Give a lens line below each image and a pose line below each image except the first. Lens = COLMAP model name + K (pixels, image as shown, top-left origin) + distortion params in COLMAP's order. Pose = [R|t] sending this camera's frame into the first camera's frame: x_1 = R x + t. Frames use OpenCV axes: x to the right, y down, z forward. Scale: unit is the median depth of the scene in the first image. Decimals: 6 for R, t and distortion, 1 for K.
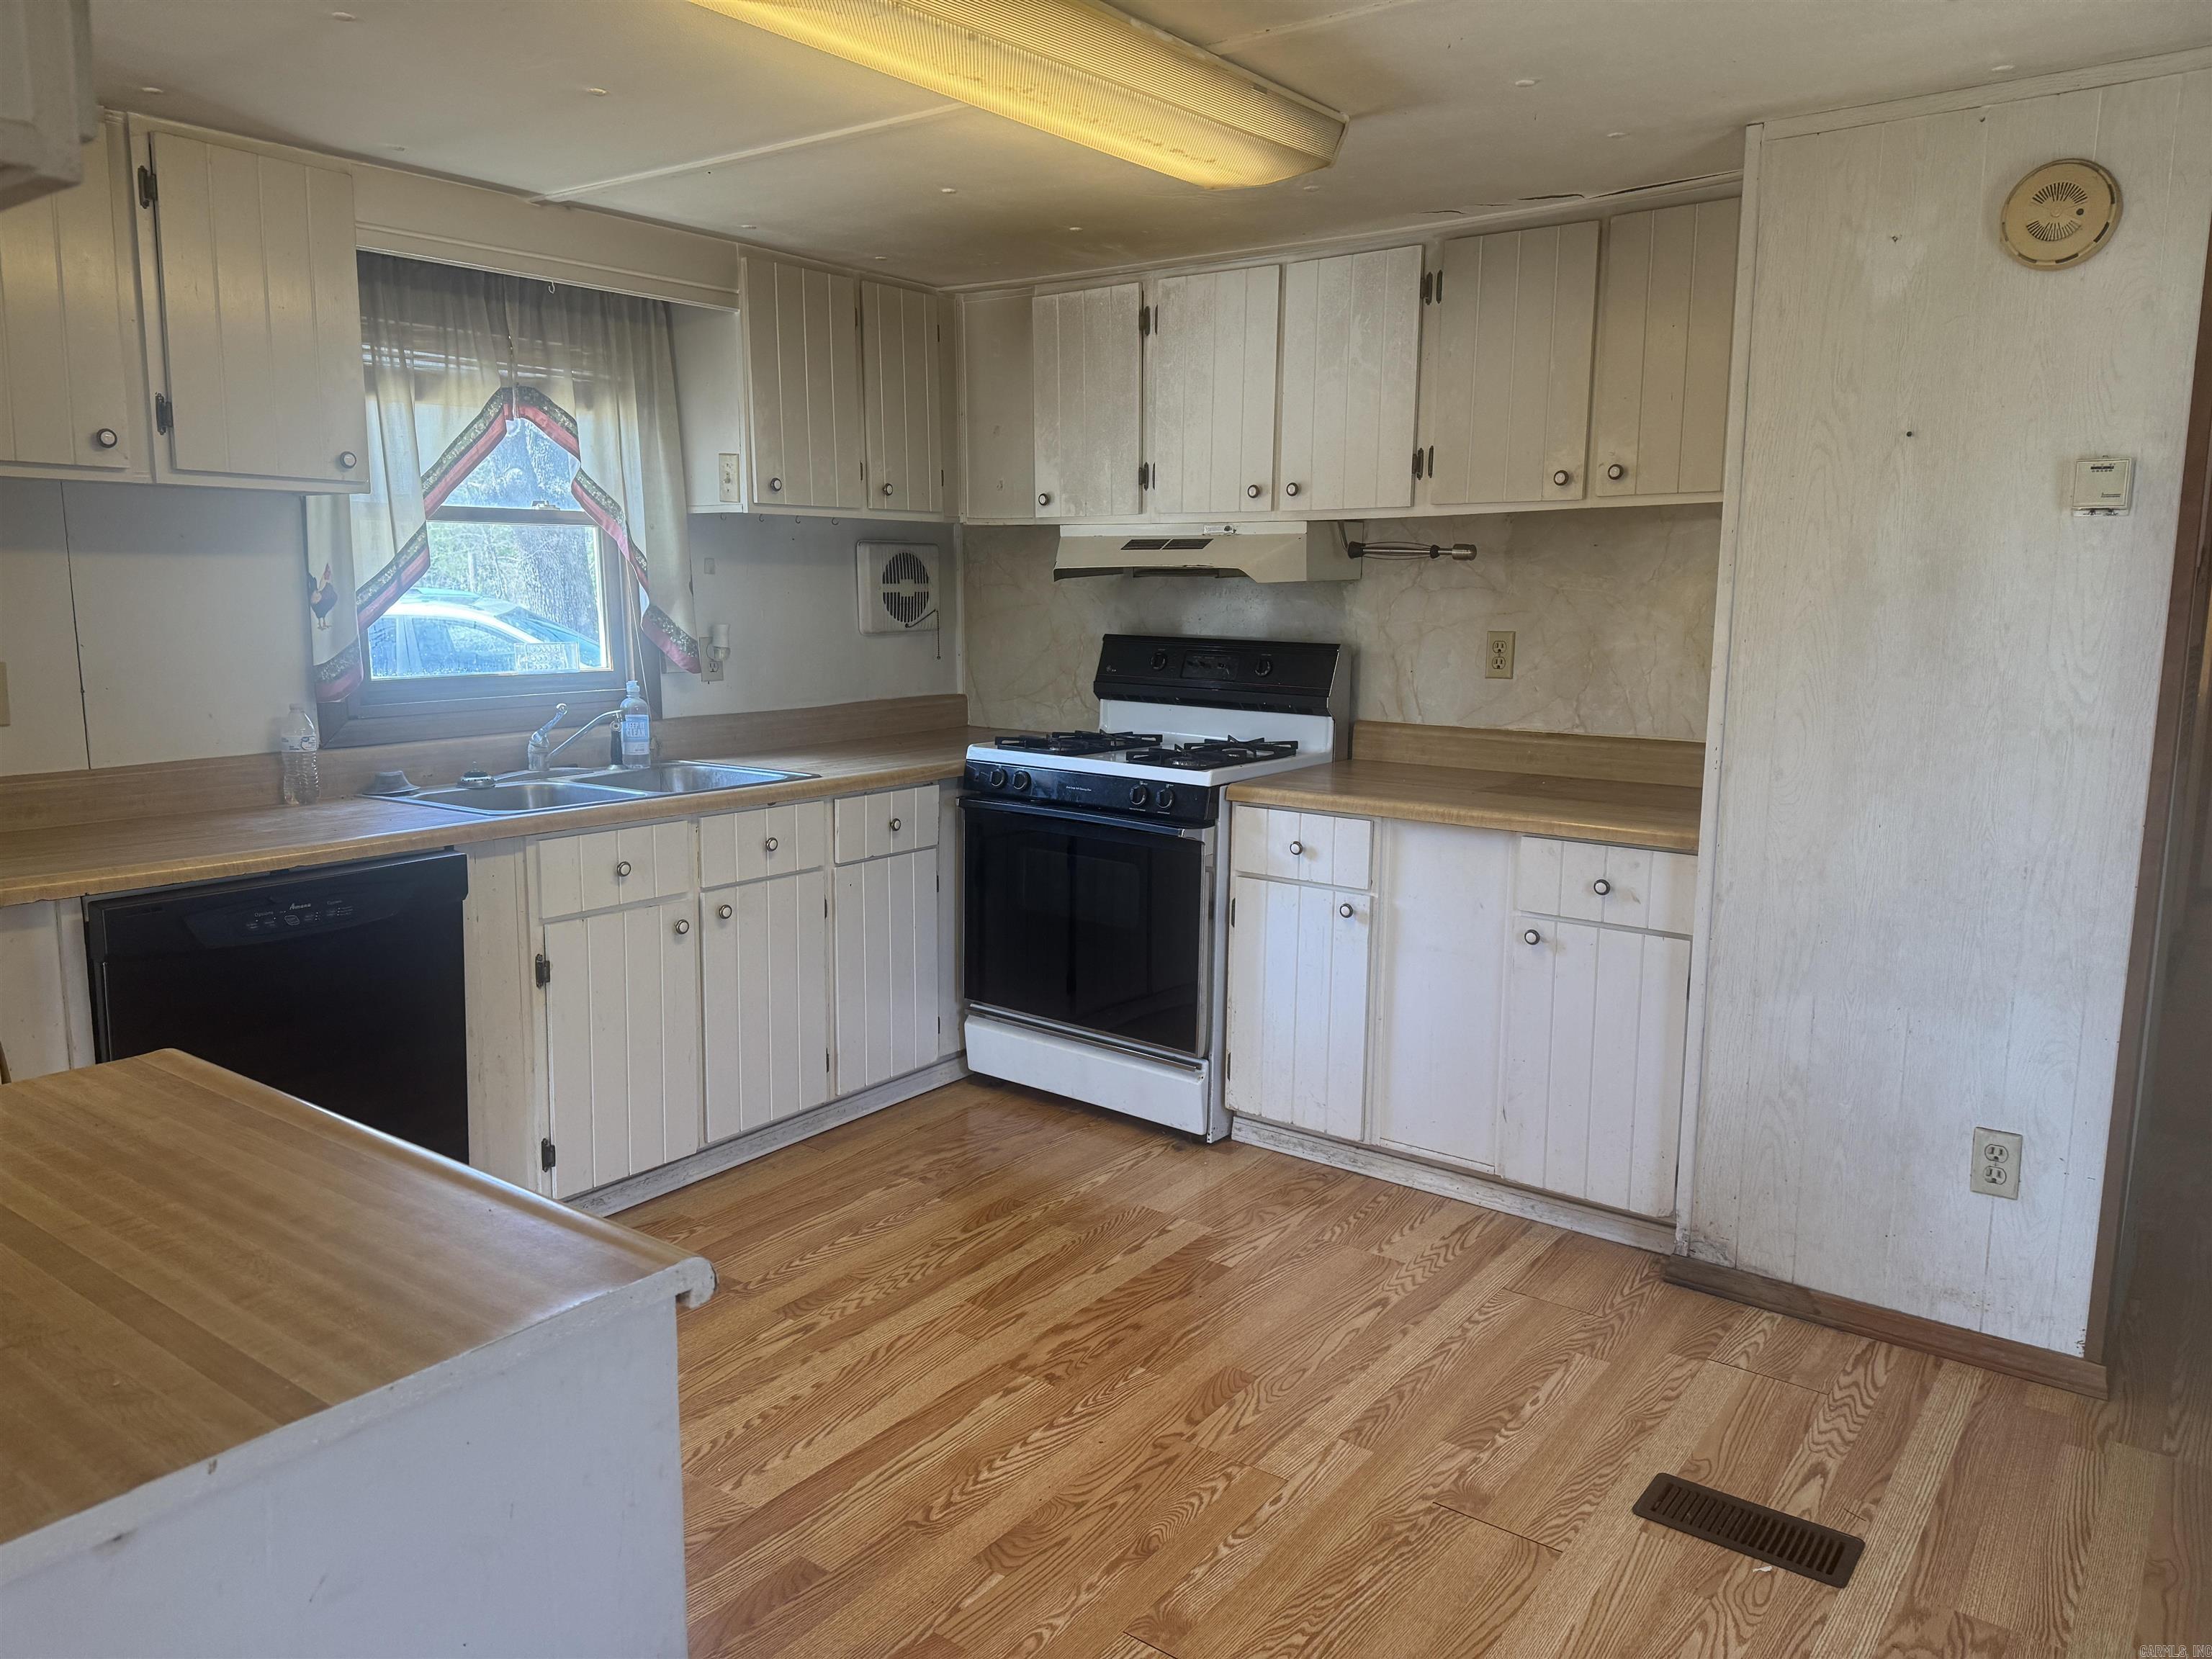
lens RADIAL K [[1554.2, 0, 1098.7], [0, 1554.2, 834.4], [0, 0, 1]] dist [0.038504, -0.009831]
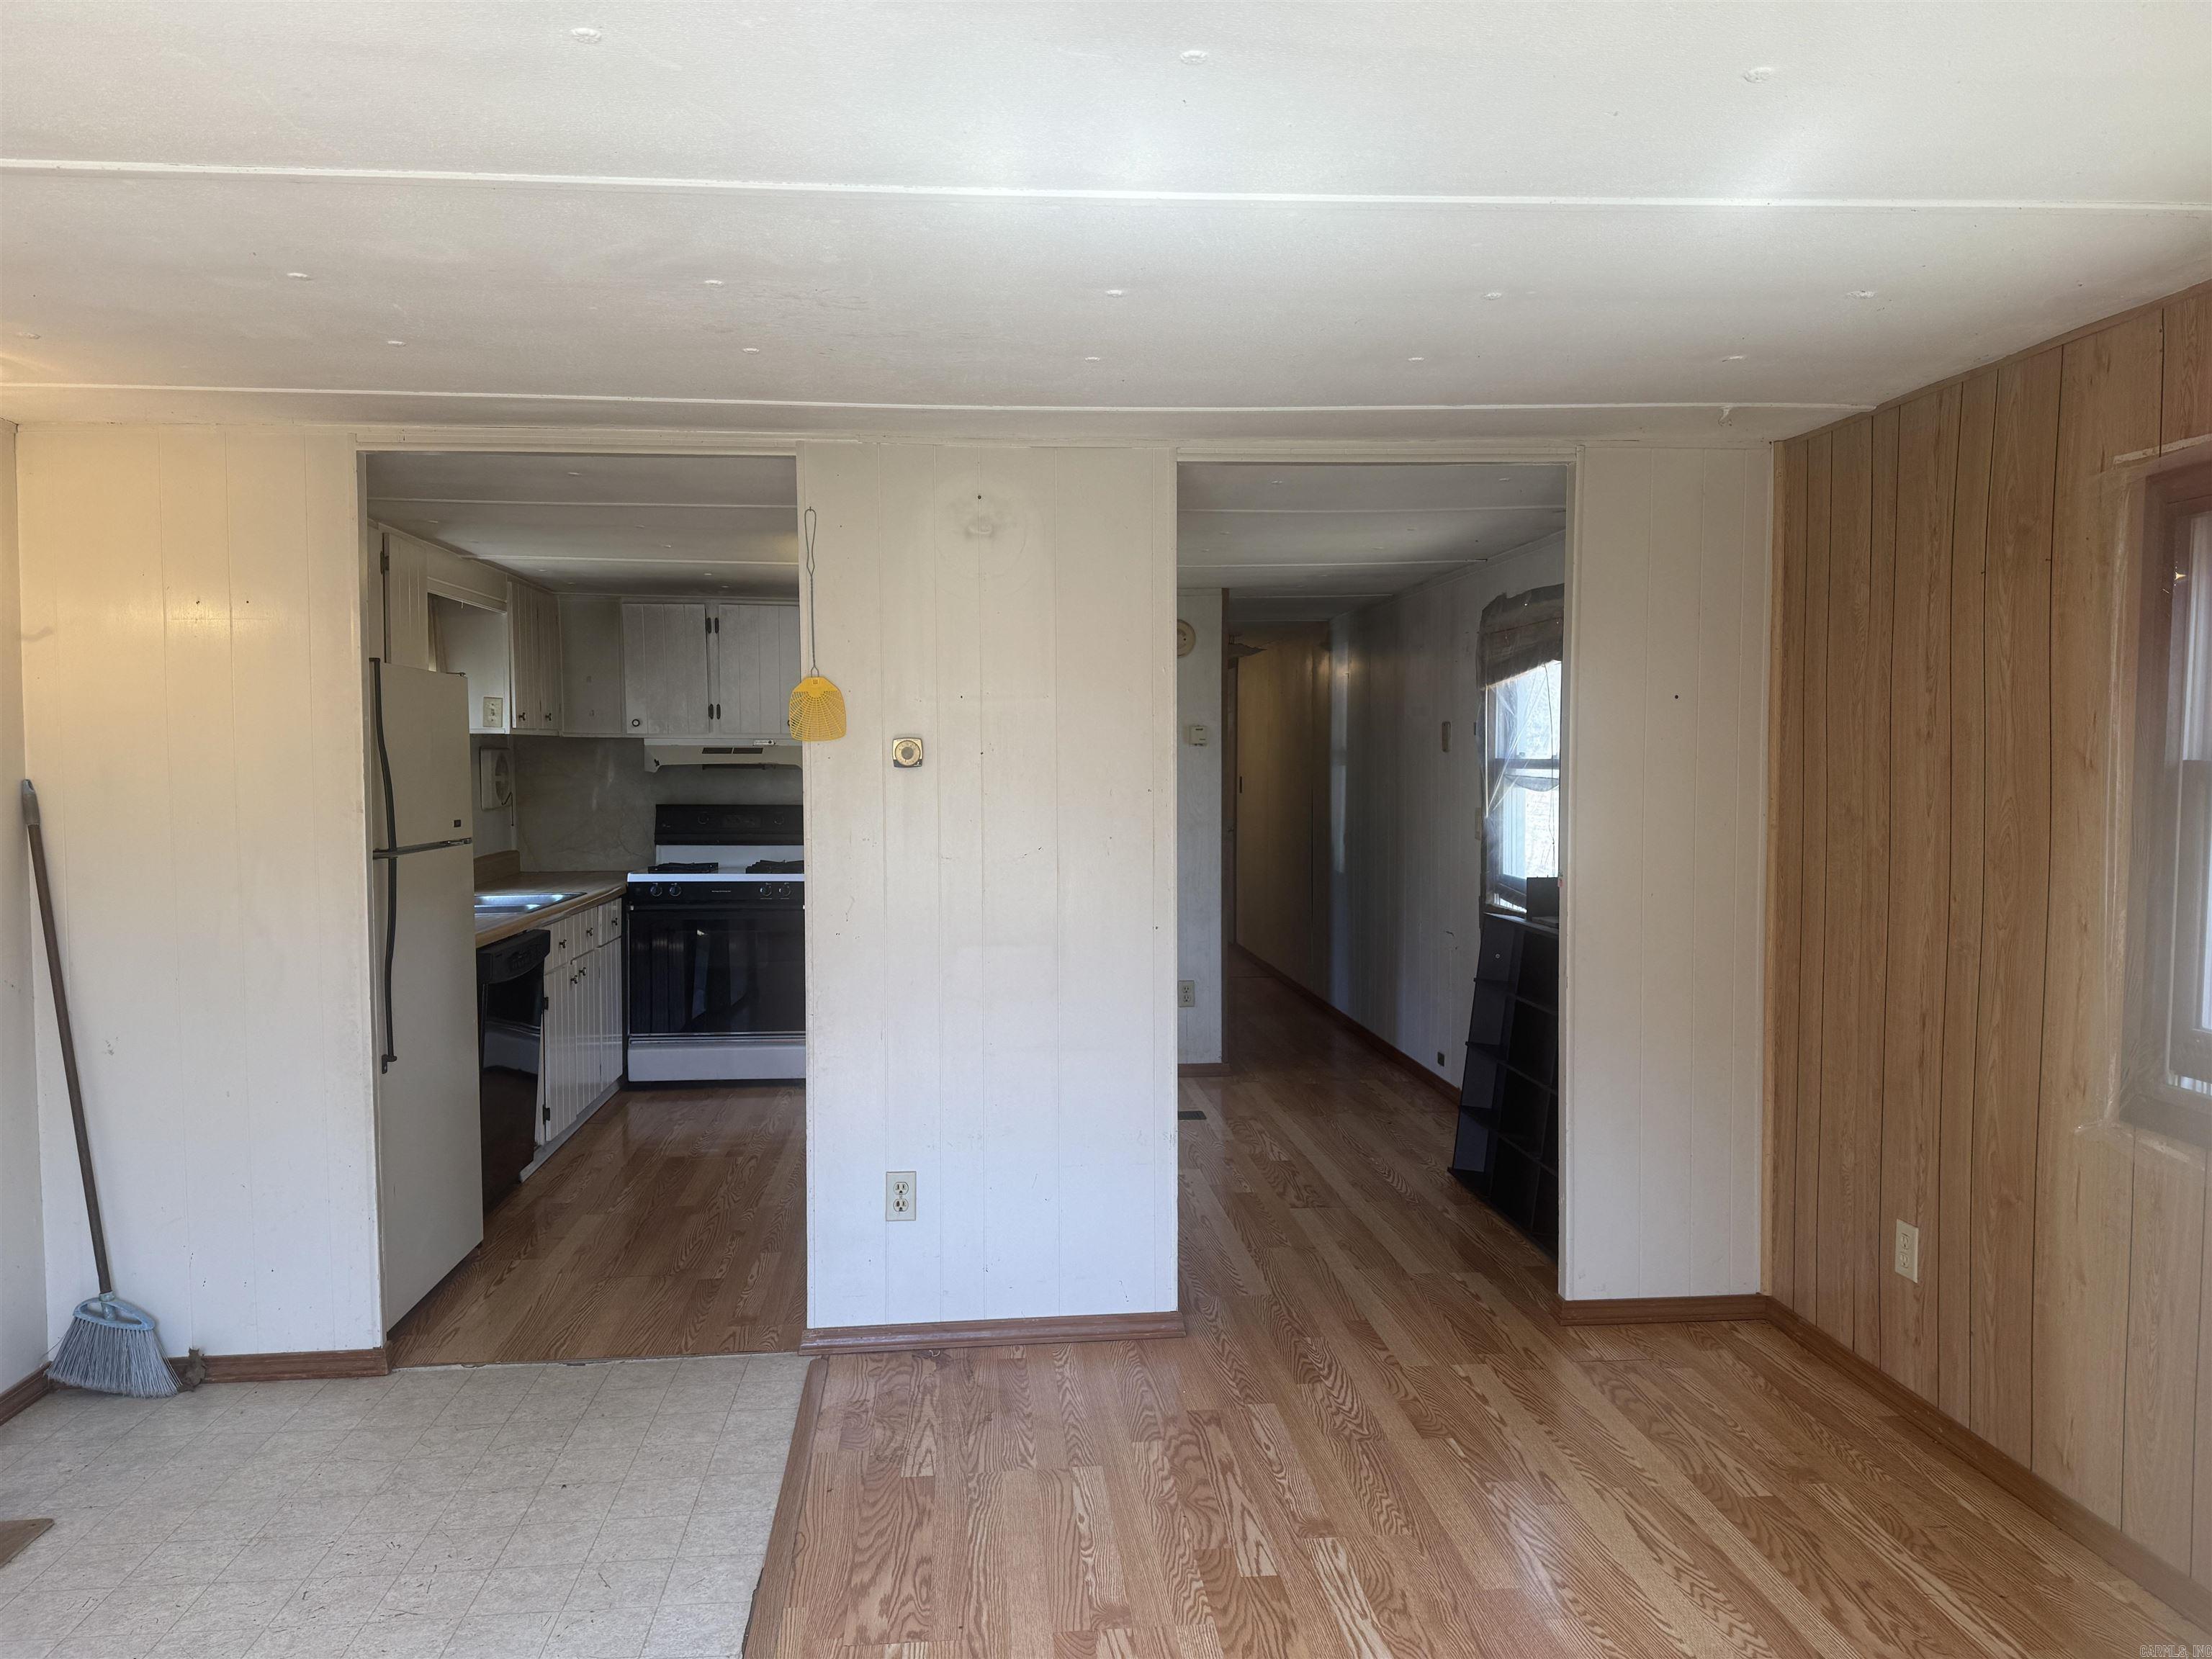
lens RADIAL K [[1554.2, 0, 1106.1], [0, 1554.2, 831.0], [0, 0, 1]] dist [0.038504, -0.009831]
pose [[0.738723, -0.044180, 0.672560, -1.084286], [0.118948, 0.990733, -0.065569, 0.087444], [-0.663431, 0.128437, 0.737132, -0.722263]]
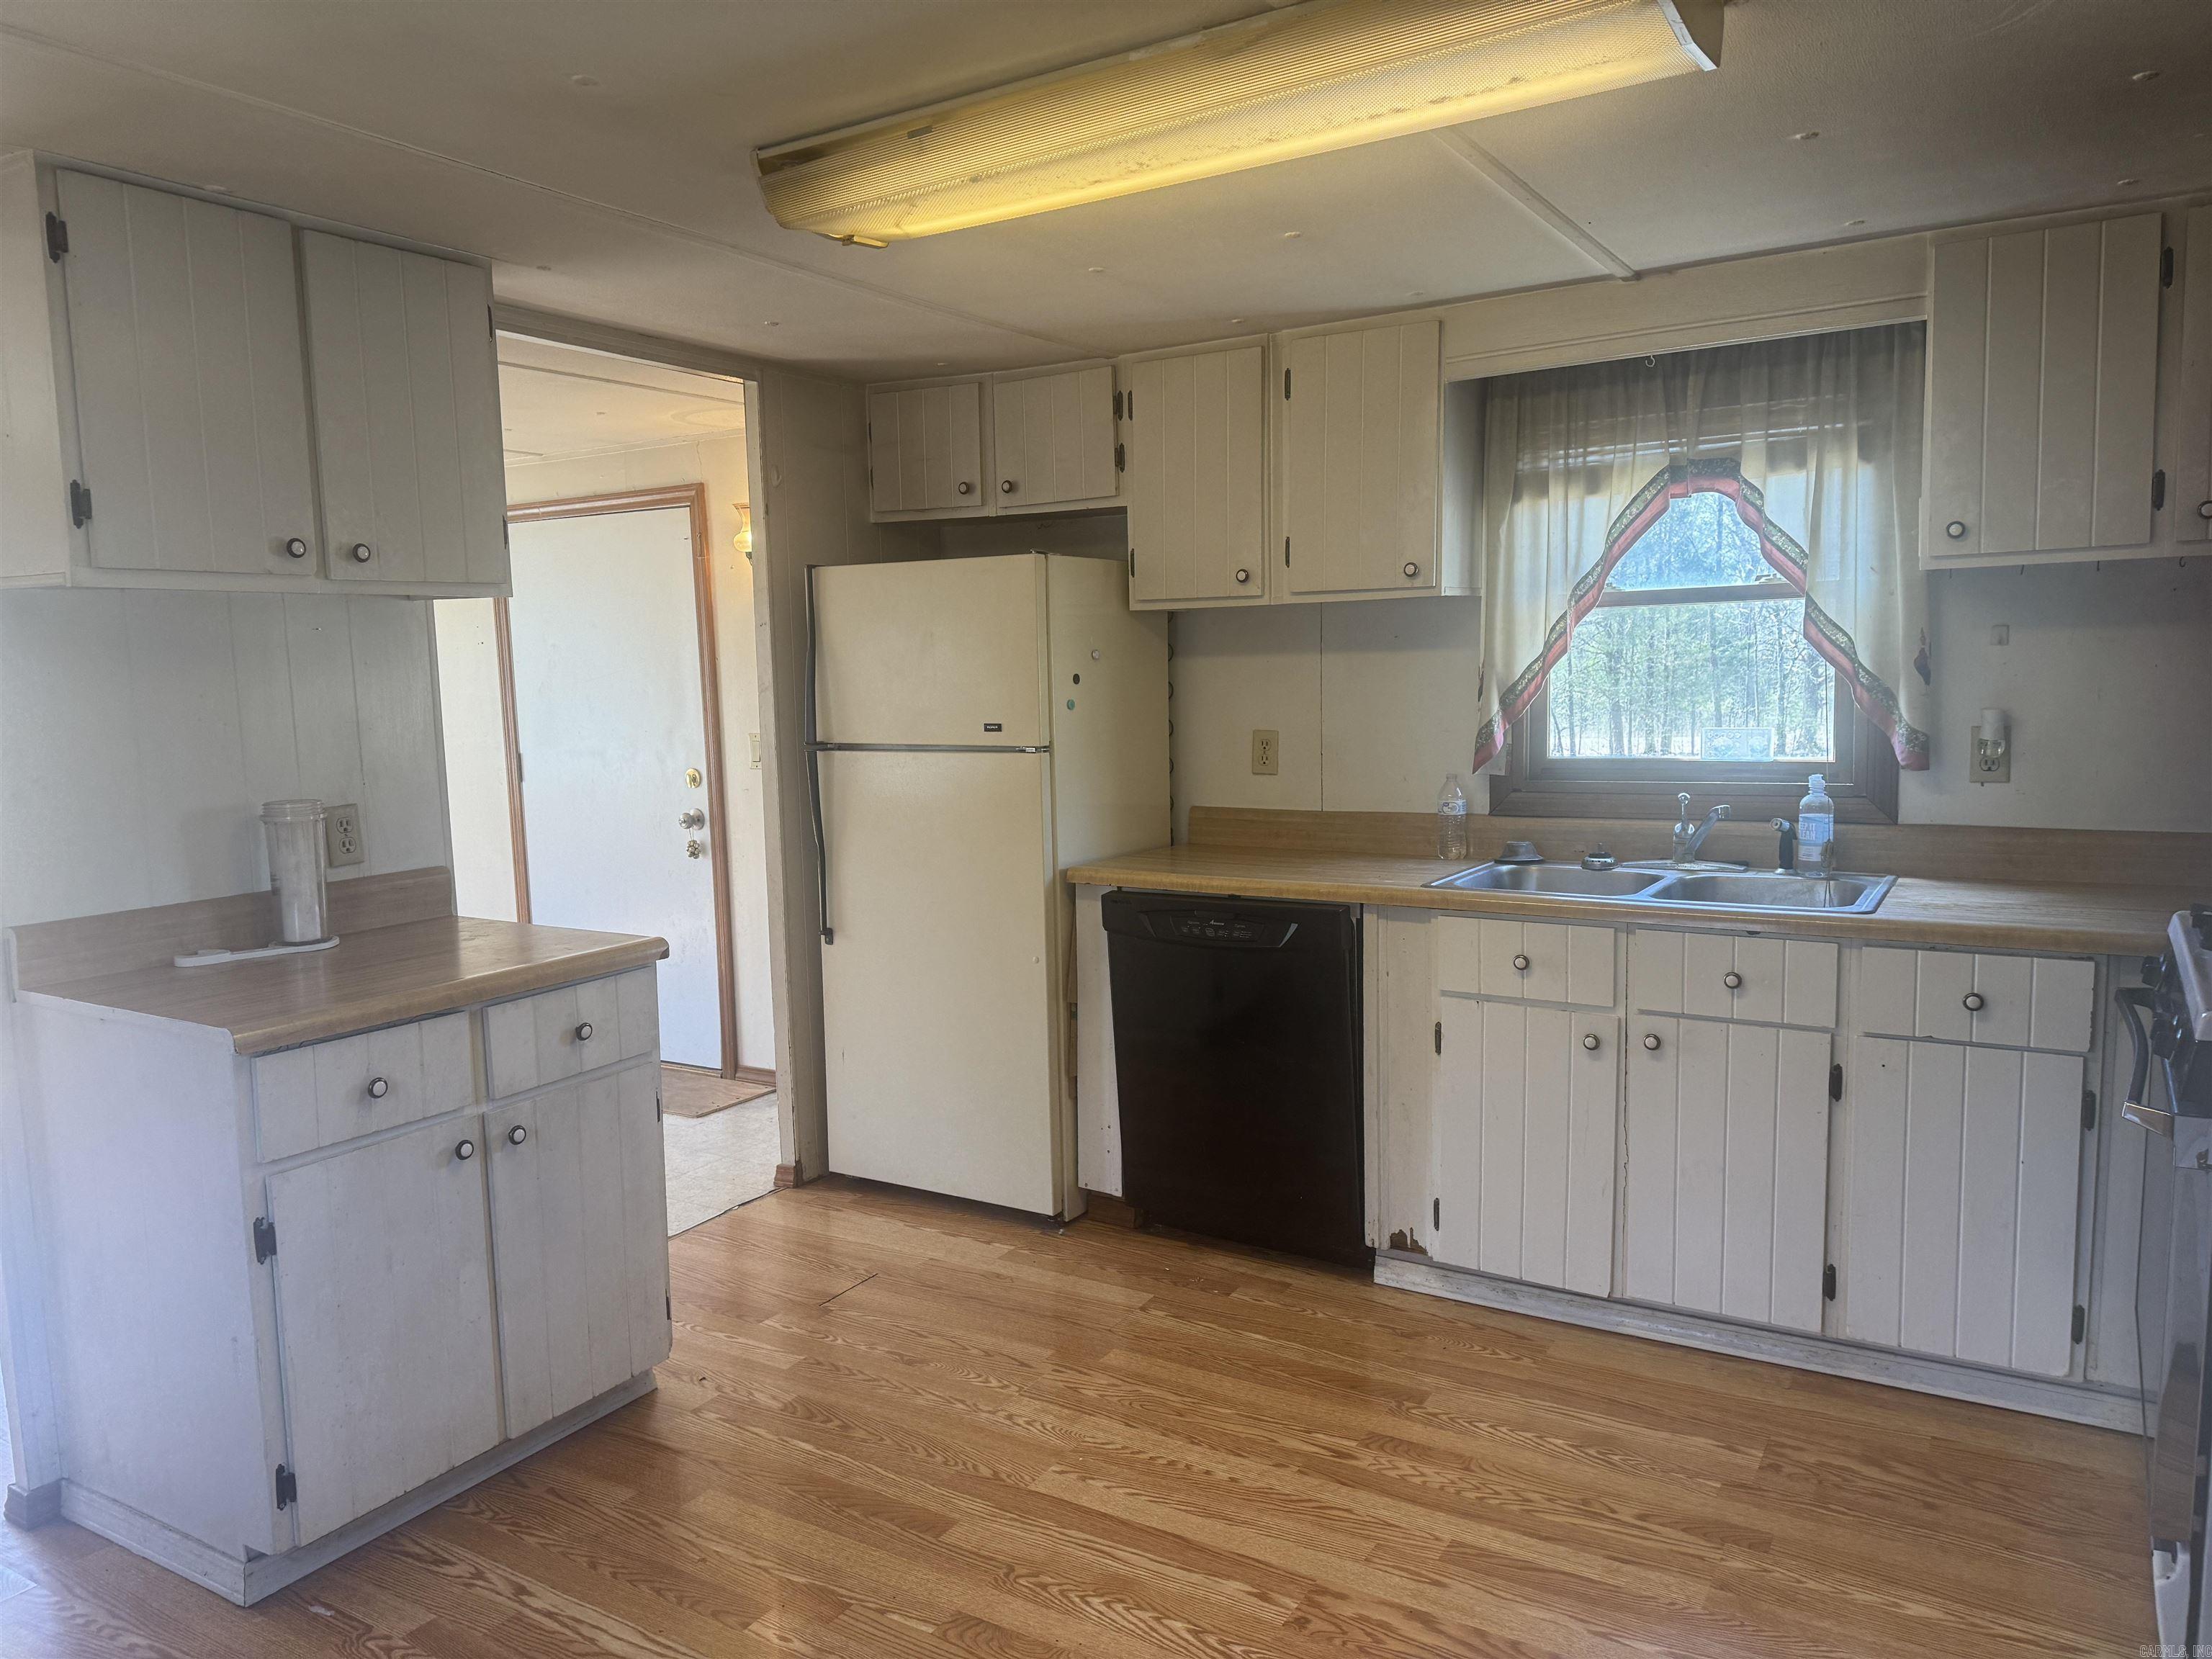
lens RADIAL K [[1554.2, 0, 1090.1], [0, 1554.2, 835.1], [0, 0, 1]] dist [0.038504, -0.009831]
pose [[0.089269, 0.104350, -0.990526, 0.577556], [-0.135903, 0.986472, 0.091675, -0.100218], [0.986692, 0.126431, 0.102243, 0.578473]]
